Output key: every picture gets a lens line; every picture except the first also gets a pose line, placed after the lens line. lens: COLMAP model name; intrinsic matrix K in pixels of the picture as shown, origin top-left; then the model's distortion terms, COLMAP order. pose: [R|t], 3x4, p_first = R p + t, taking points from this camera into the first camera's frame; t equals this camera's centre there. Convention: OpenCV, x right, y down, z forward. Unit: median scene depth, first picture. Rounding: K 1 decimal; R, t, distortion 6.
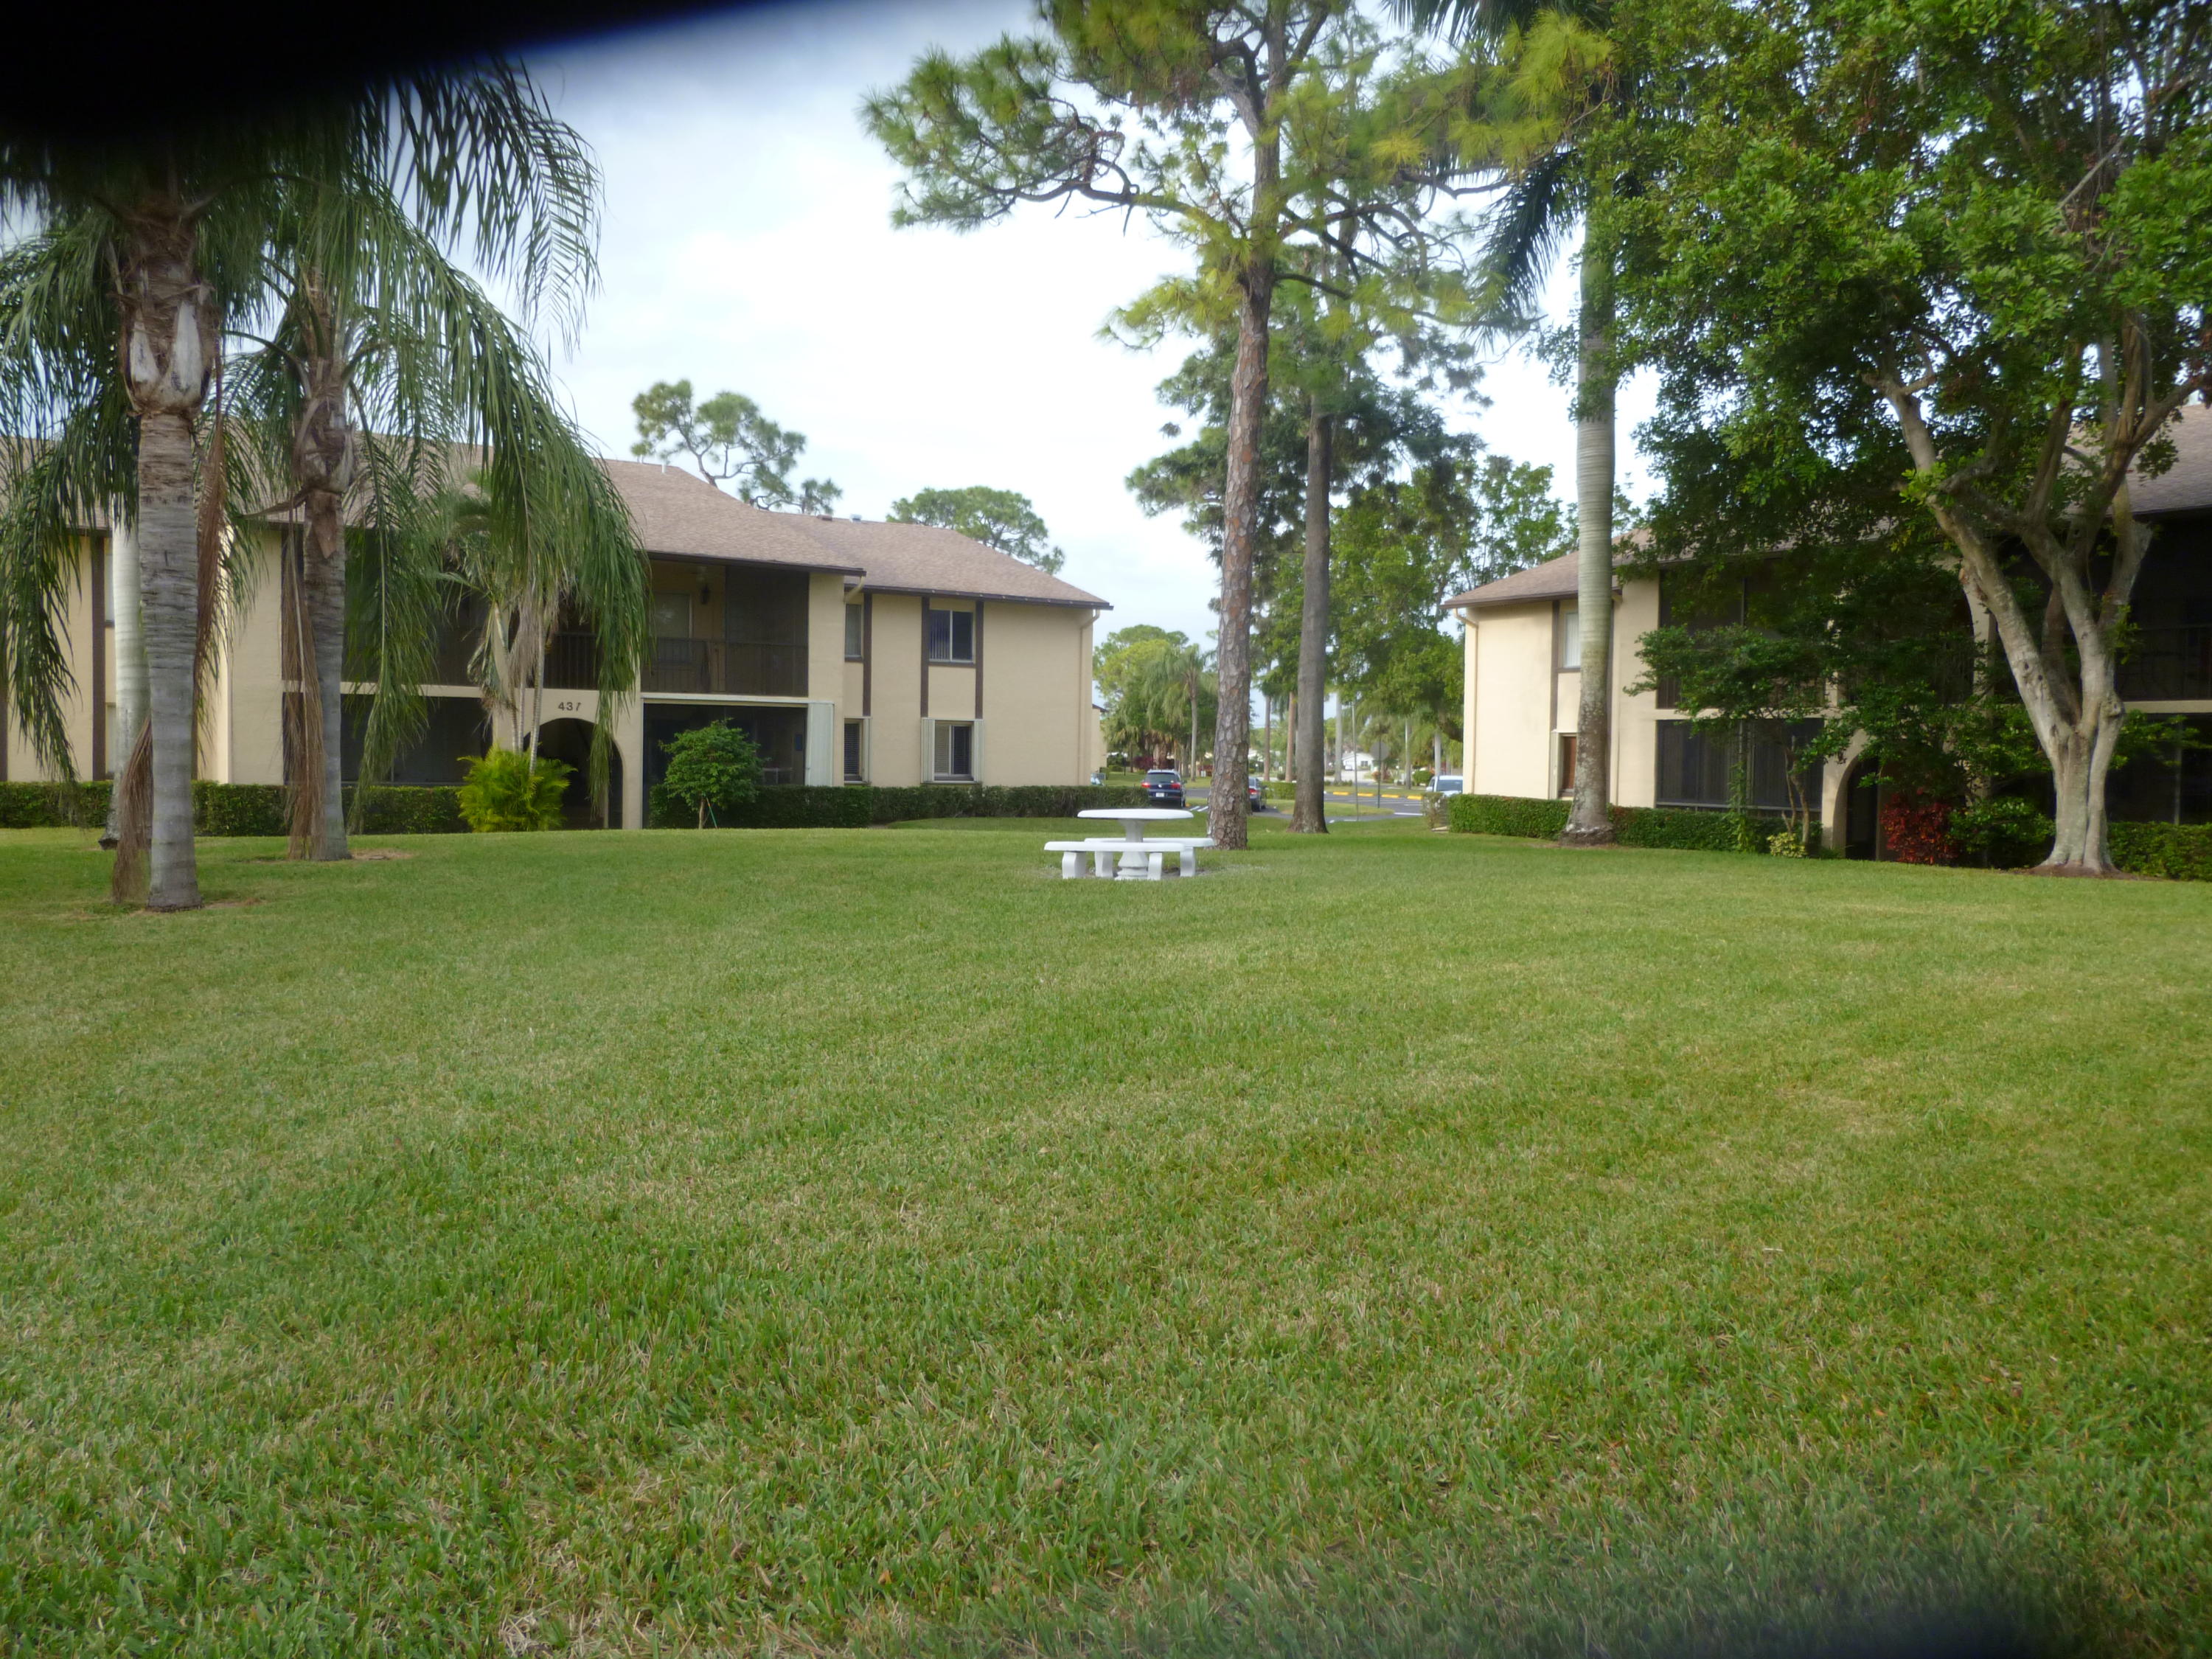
lens RADIAL K [[1680.2, 0, 1090.5], [0, 1680.2, 828.8], [0, 0, 1]] dist [-0.057505, 0.055933]
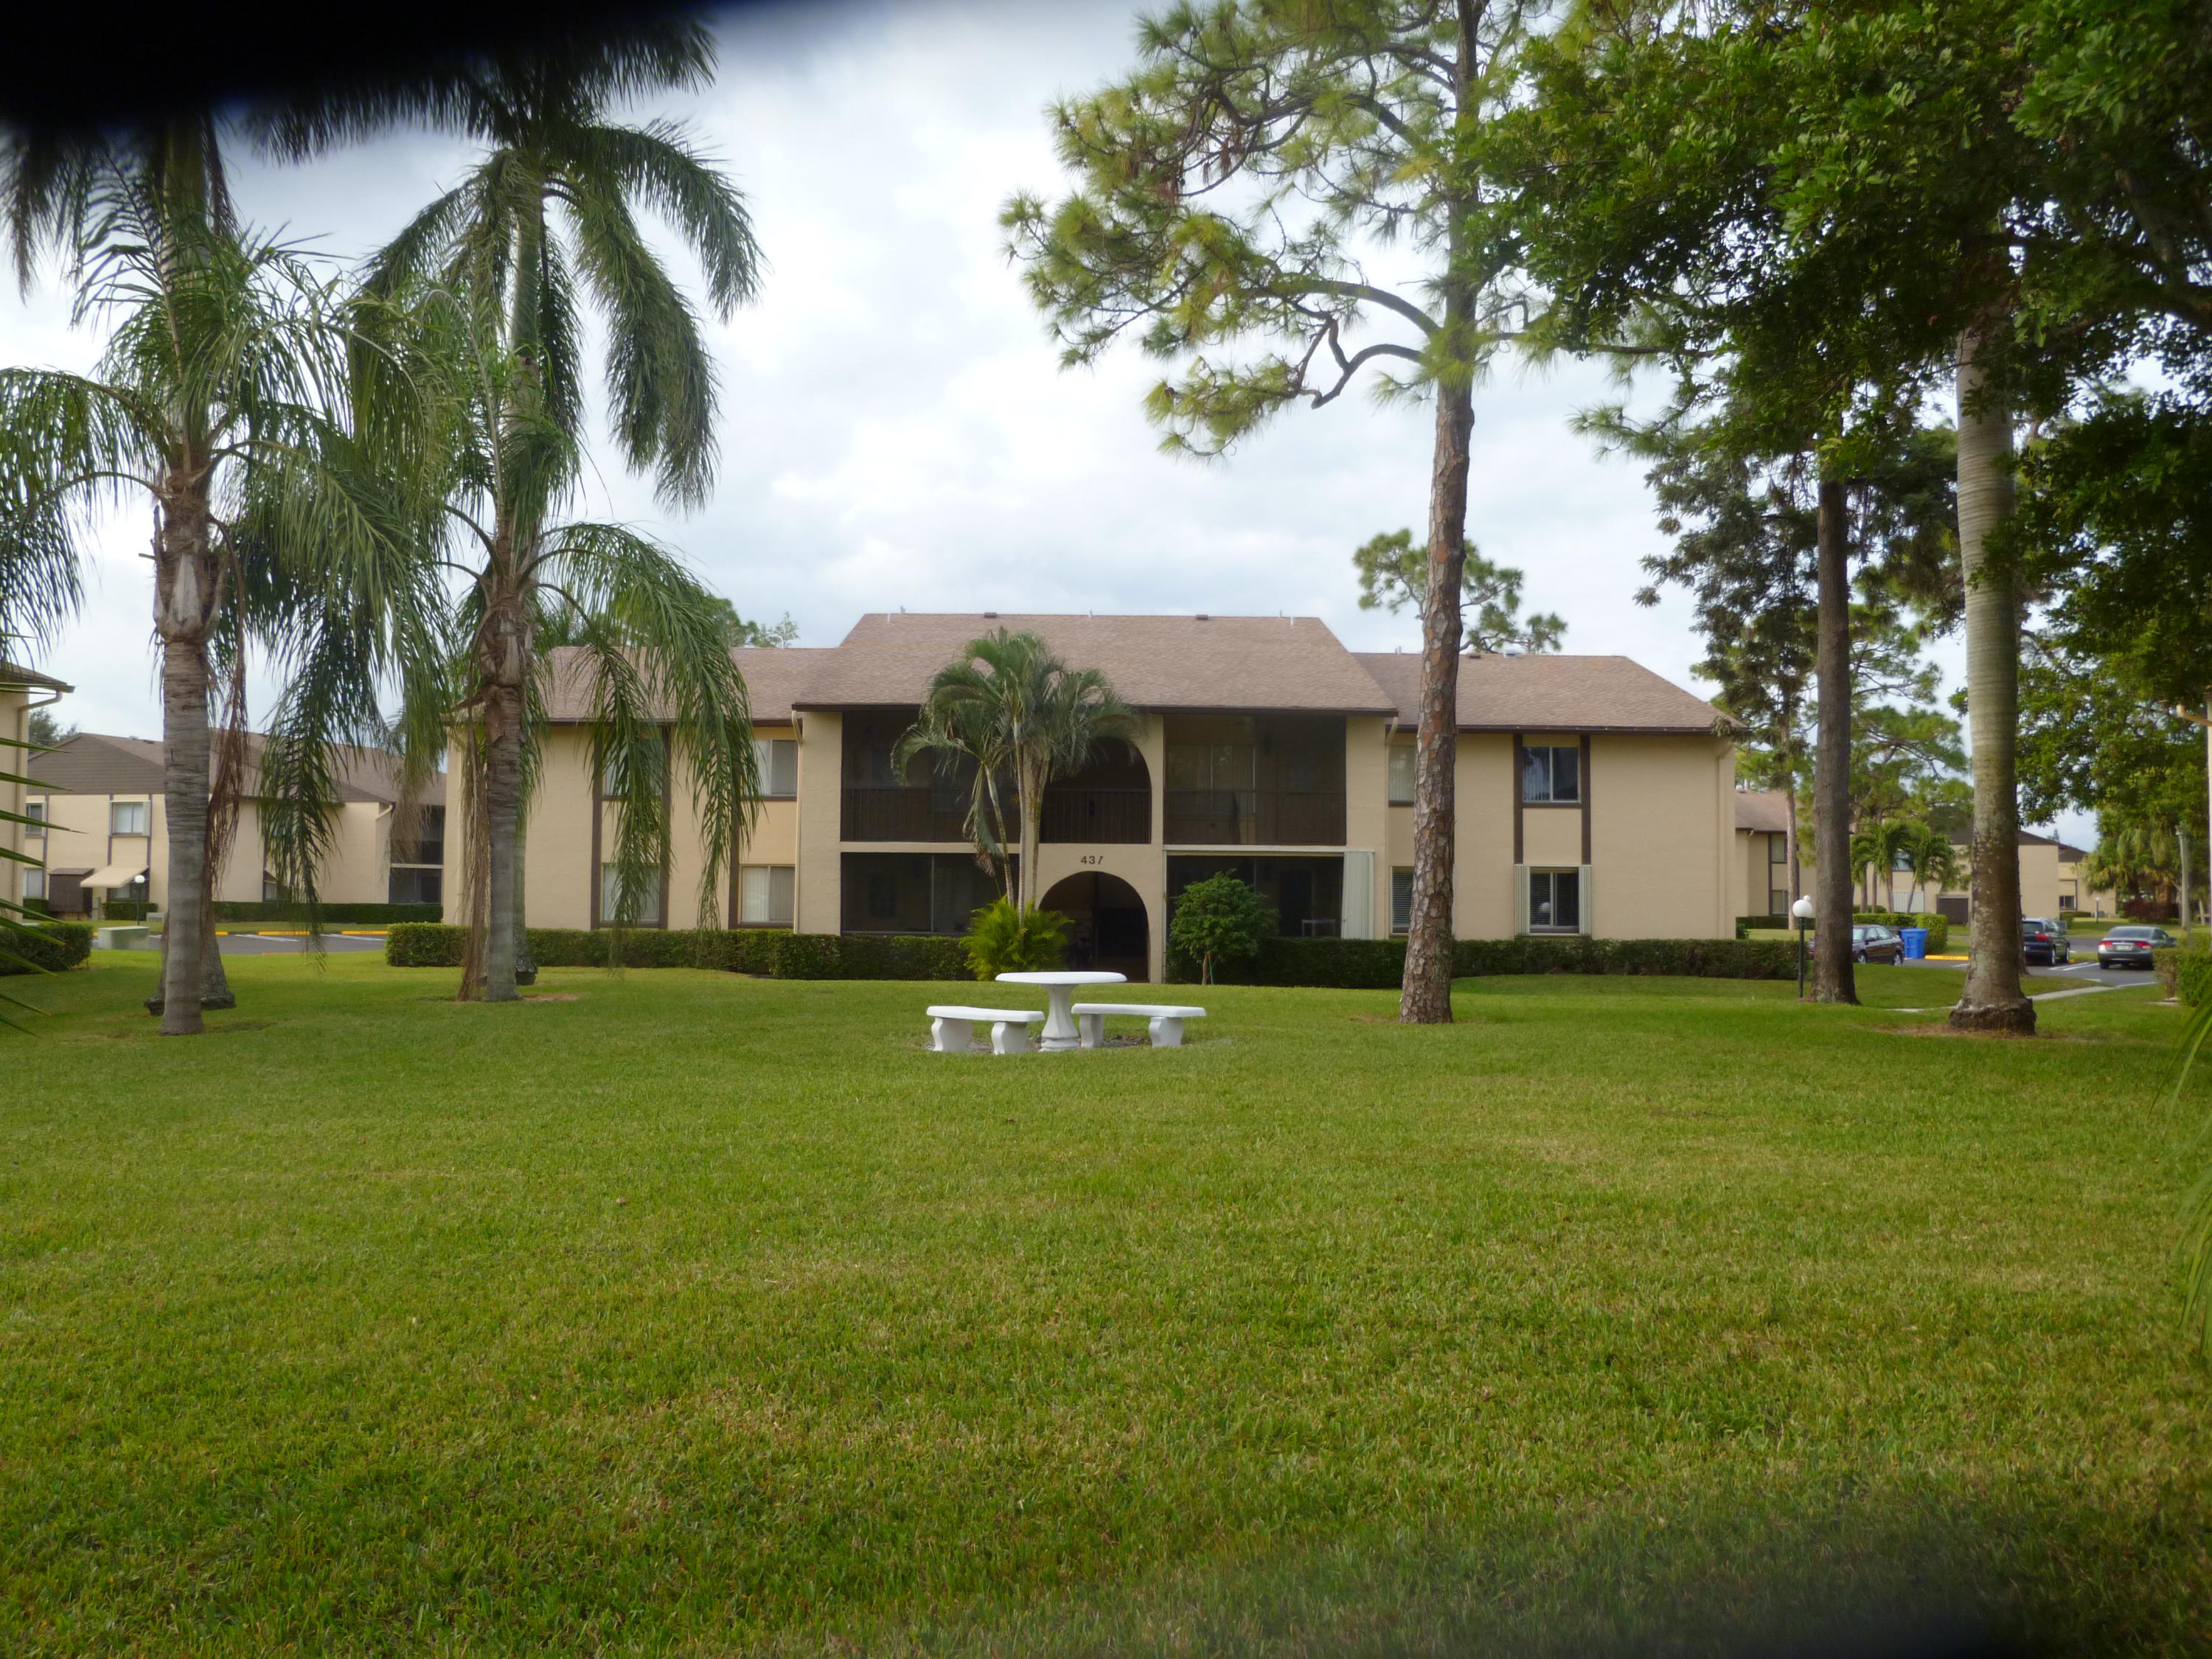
lens RADIAL K [[1681.1, 0, 1083.1], [0, 1681.1, 817.0], [0, 0, 1]] dist [-0.045176, 0.032914]
pose [[0.830281, -0.032005, -0.556425, 0.216165], [-0.020638, 0.995900, -0.088079, -0.006516], [0.556962, 0.084614, 0.826216, 0.110726]]
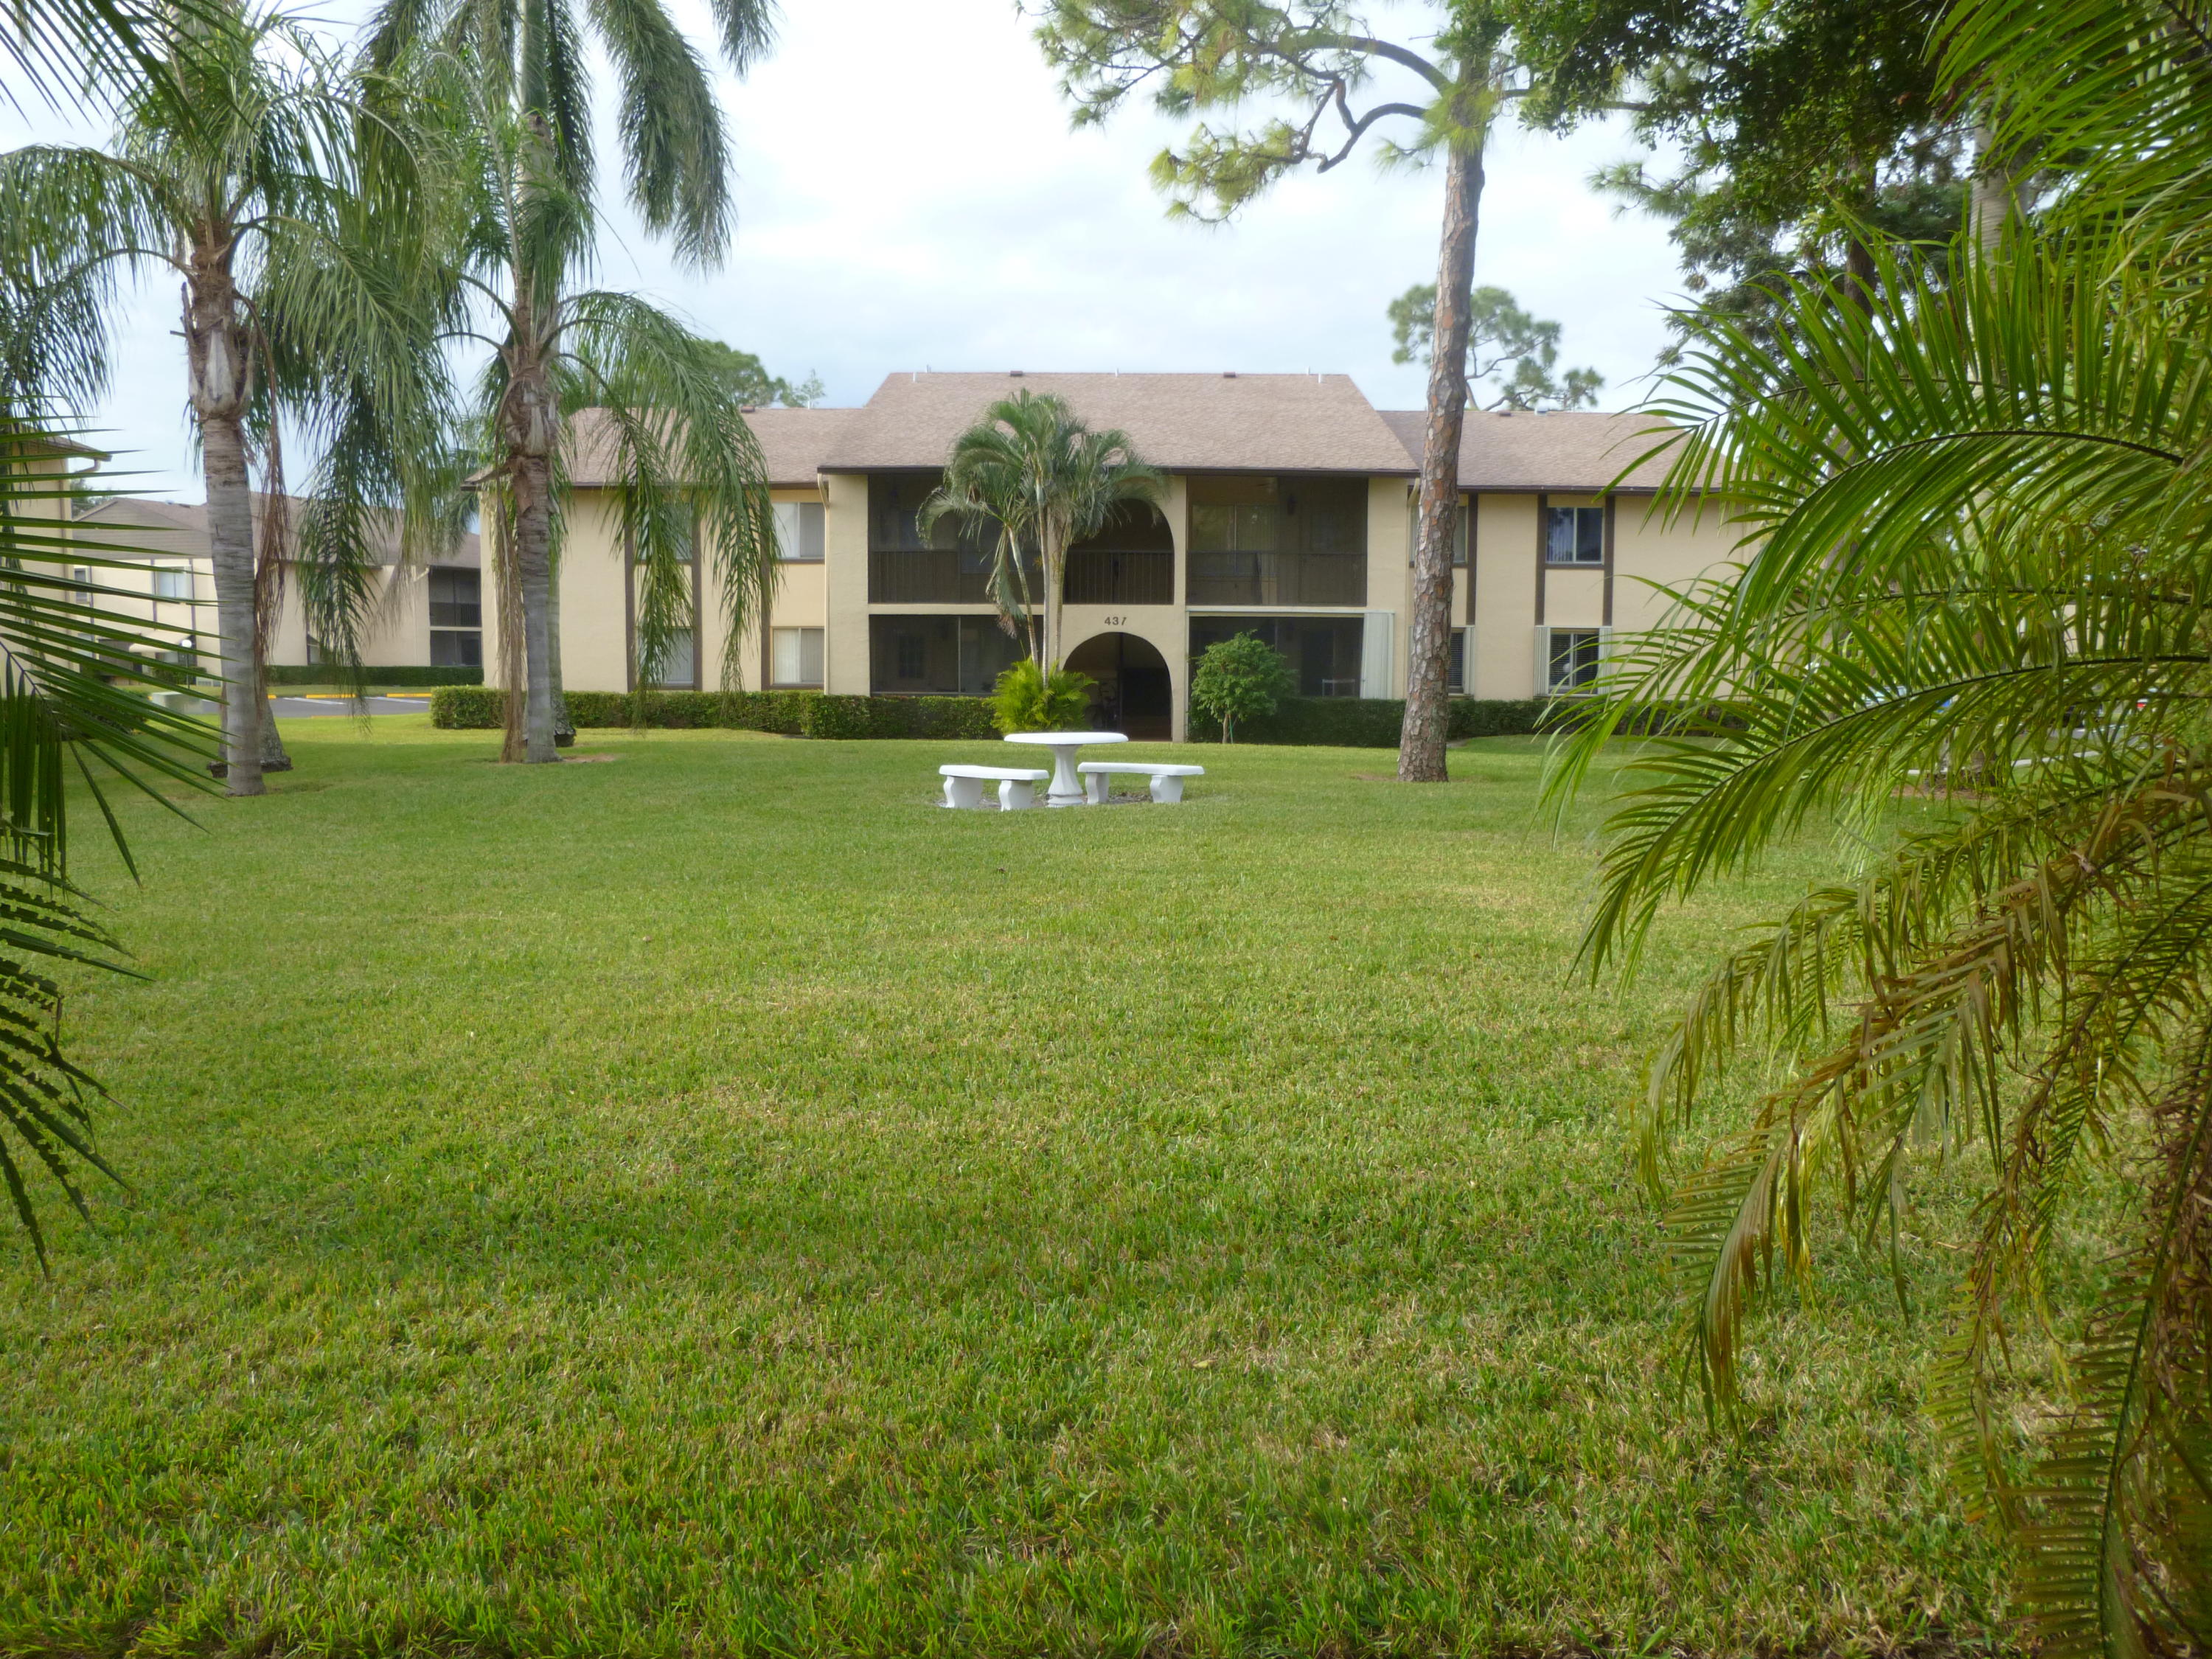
lens RADIAL K [[1680.2, 0, 1090.5], [0, 1680.2, 828.8], [0, 0, 1]] dist [-0.057505, 0.055933]
pose [[0.819768, 0.052233, -0.570309, 0.232917], [-0.019621, 0.997809, 0.063184, -0.007660], [0.572360, -0.040607, 0.818997, 0.099651]]
